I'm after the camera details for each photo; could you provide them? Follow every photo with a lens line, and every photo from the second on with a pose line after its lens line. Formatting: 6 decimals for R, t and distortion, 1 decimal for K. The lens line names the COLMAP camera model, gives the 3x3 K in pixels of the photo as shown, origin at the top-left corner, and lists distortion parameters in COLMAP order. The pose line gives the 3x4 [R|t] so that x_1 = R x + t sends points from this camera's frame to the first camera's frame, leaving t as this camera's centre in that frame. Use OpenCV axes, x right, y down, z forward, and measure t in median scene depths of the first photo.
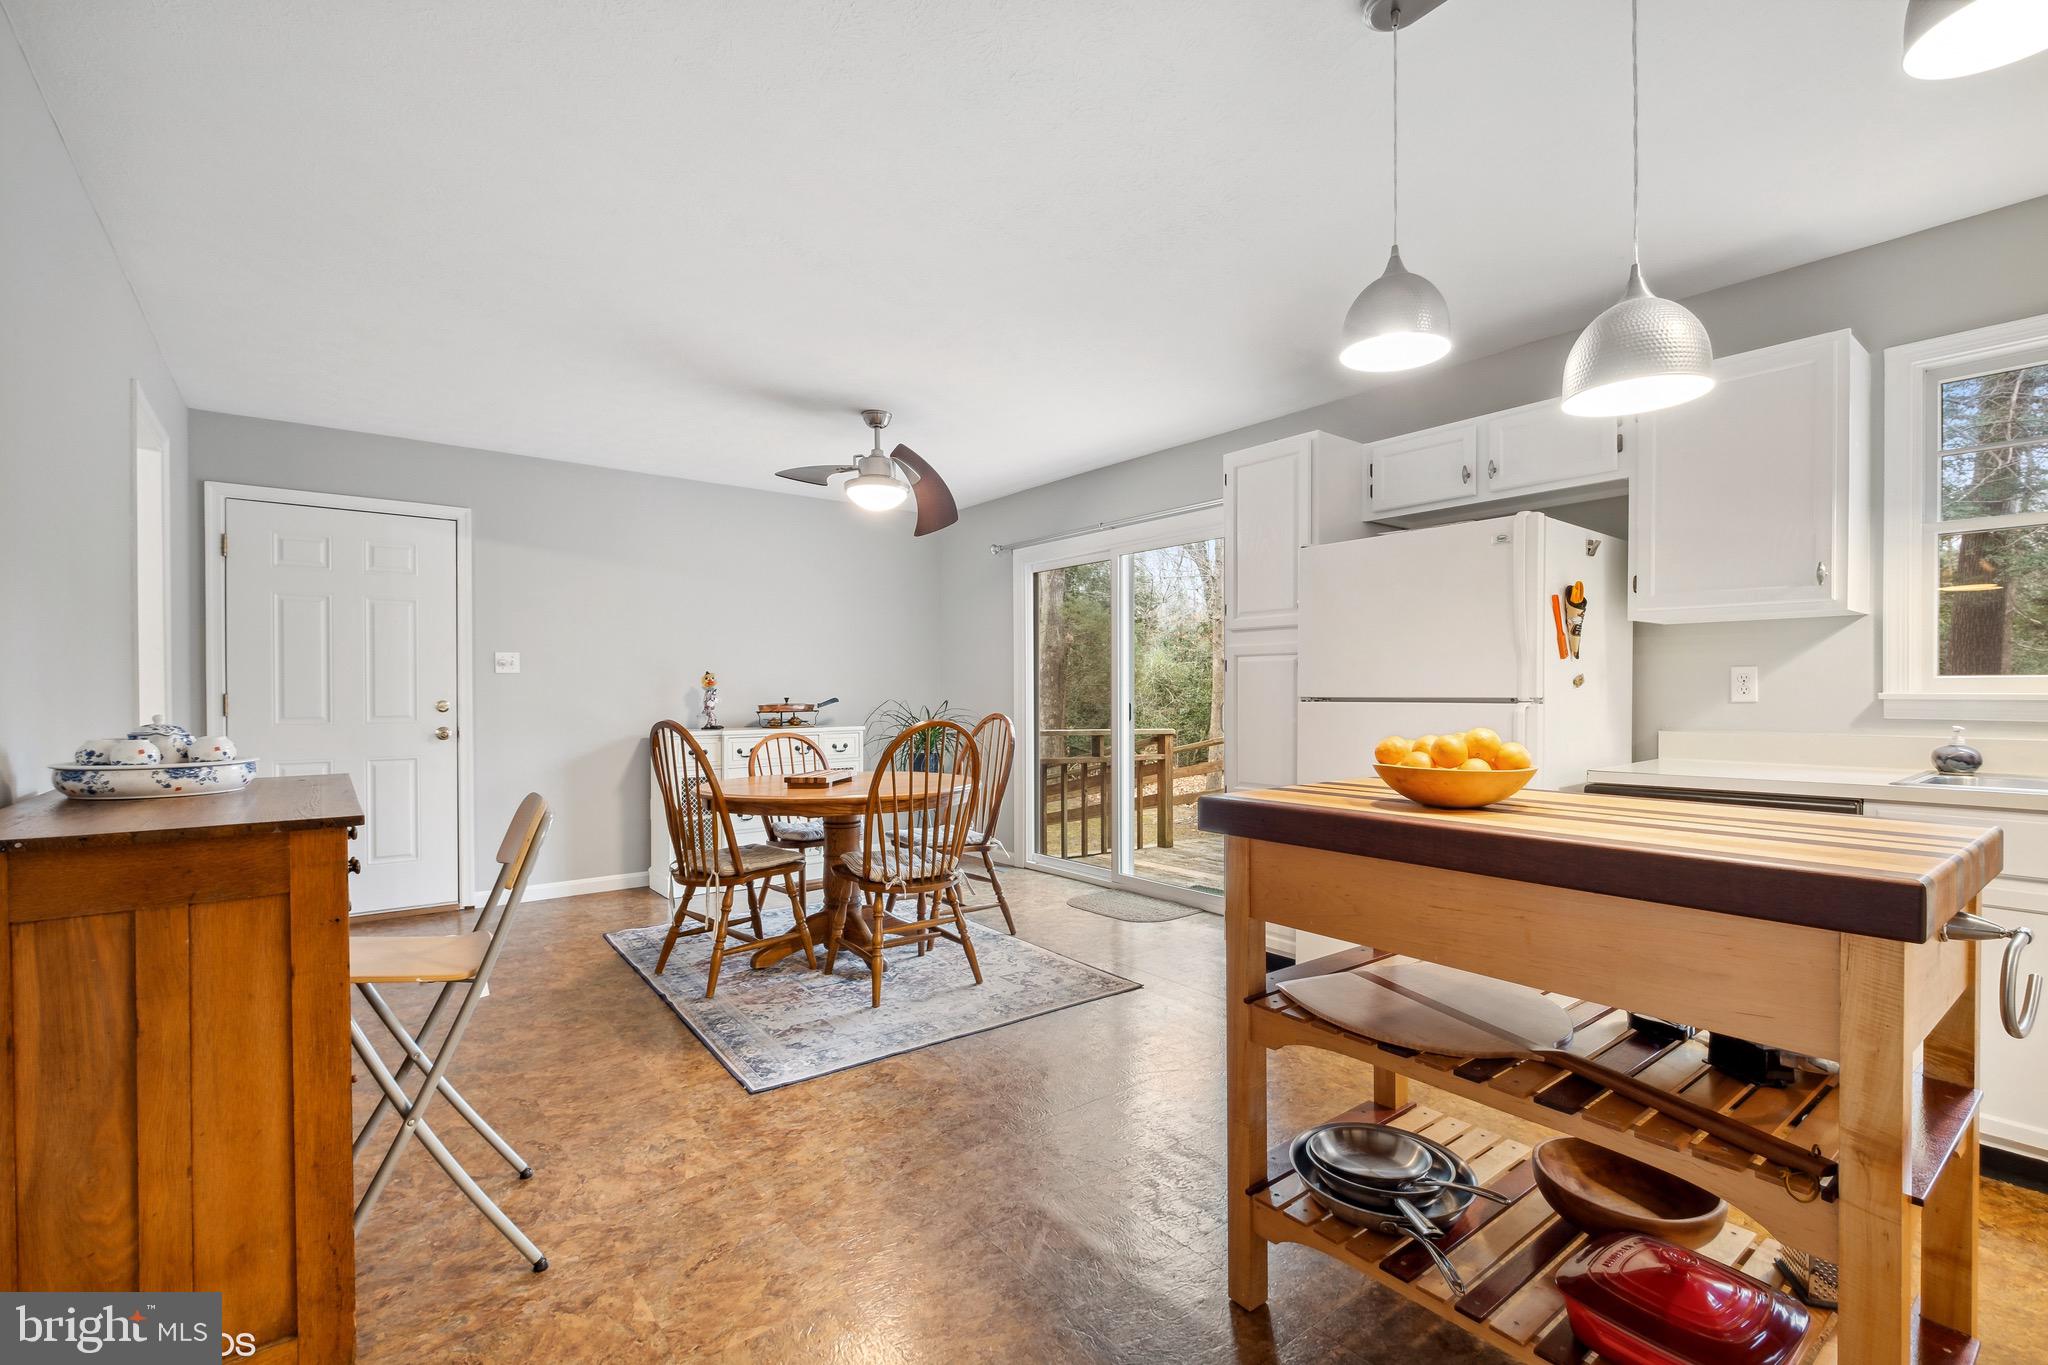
lens RADIAL K [[887.5, 0, 1050.7], [0, 887.5, 704.8], [0, 0, 1]] dist [0.000359, -0.000738]
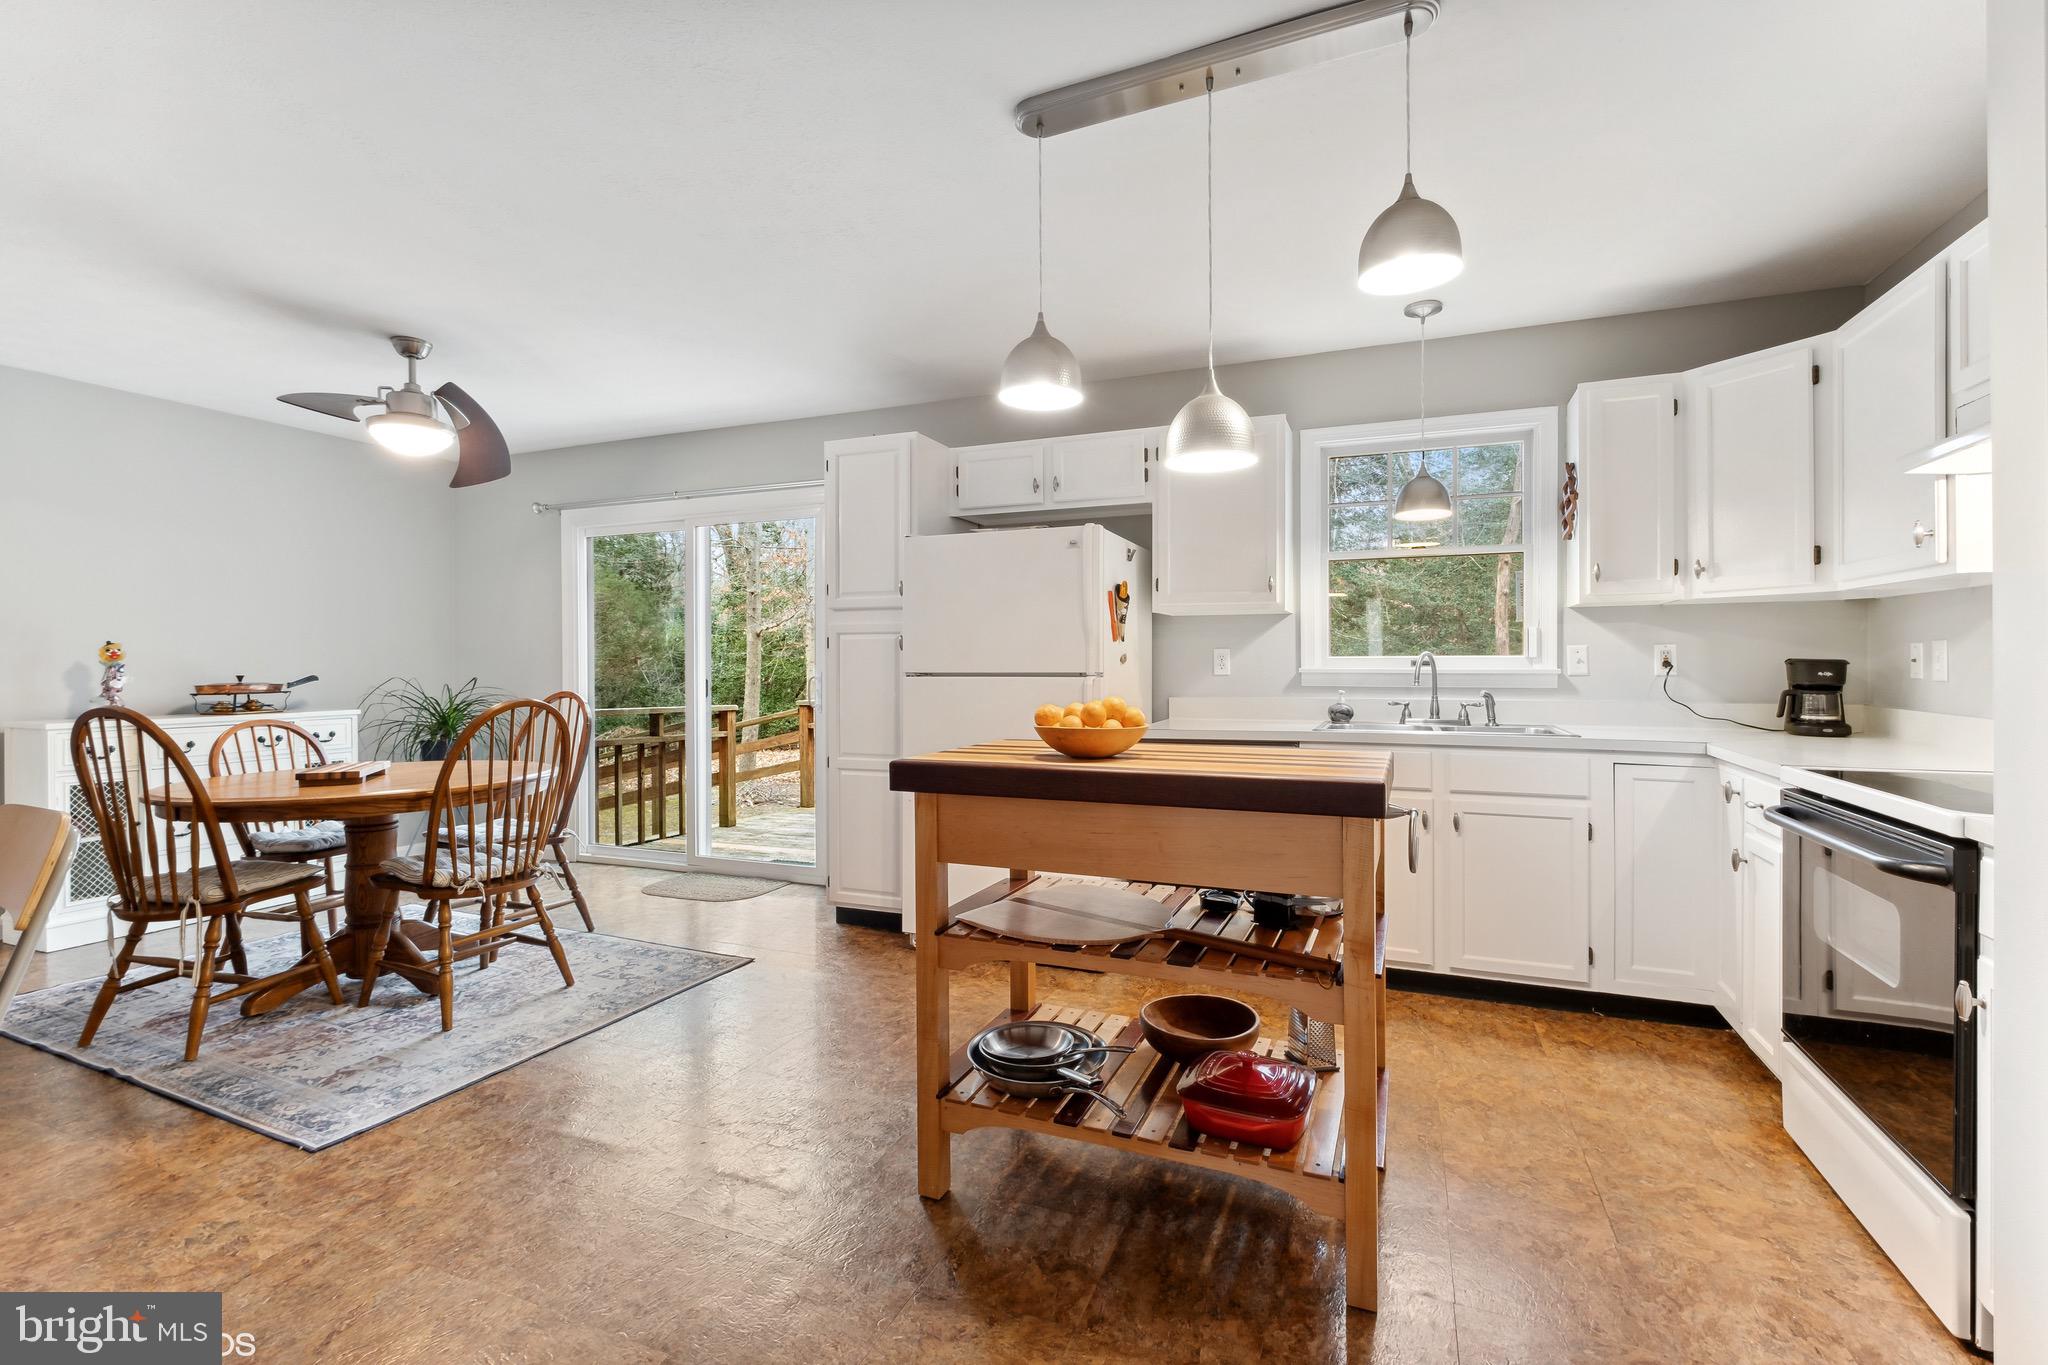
lens RADIAL K [[894.6, 0, 1032.6], [0, 894.6, 674.2], [0, 0, 1]] dist [0.001260, -0.004342]
pose [[0.874661, -0.004714, 0.484712, -0.107234], [0.007706, 0.999962, -0.004181, -0.000662], [-0.484674, 0.007393, 0.874664, -0.043154]]
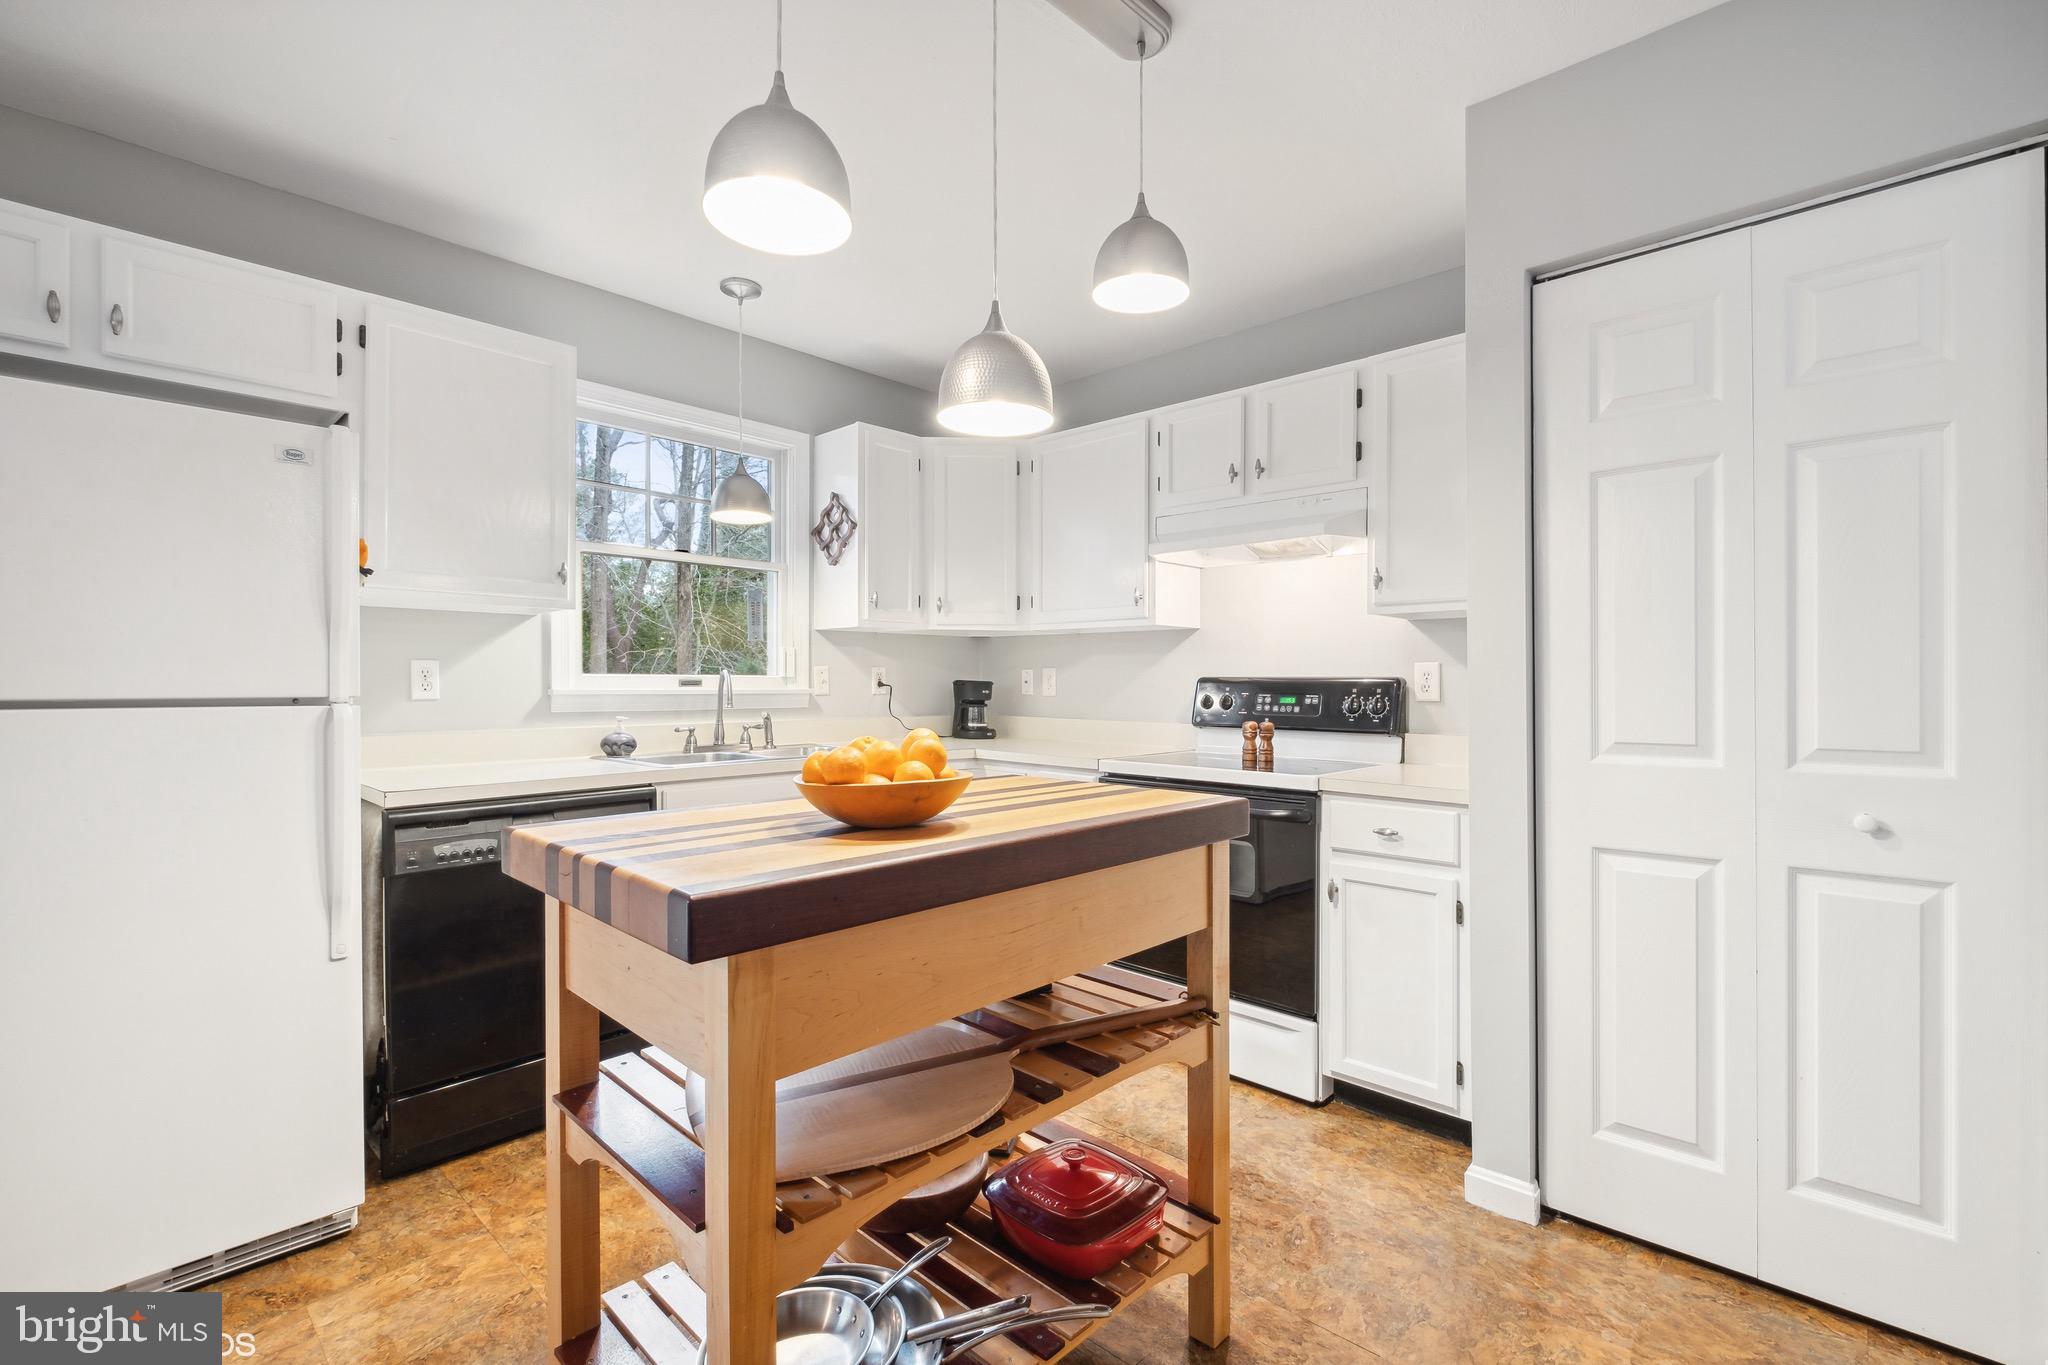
lens RADIAL K [[897.5, 0, 1029.9], [0, 897.5, 690.0], [0, 0, 1]] dist [-0.002668, -0.000284]
pose [[-0.137976, -0.003221, 0.990430, -0.166077], [0.016772, 0.999844, 0.005588, -0.006057], [-0.990294, 0.017382, -0.137900, 0.414301]]
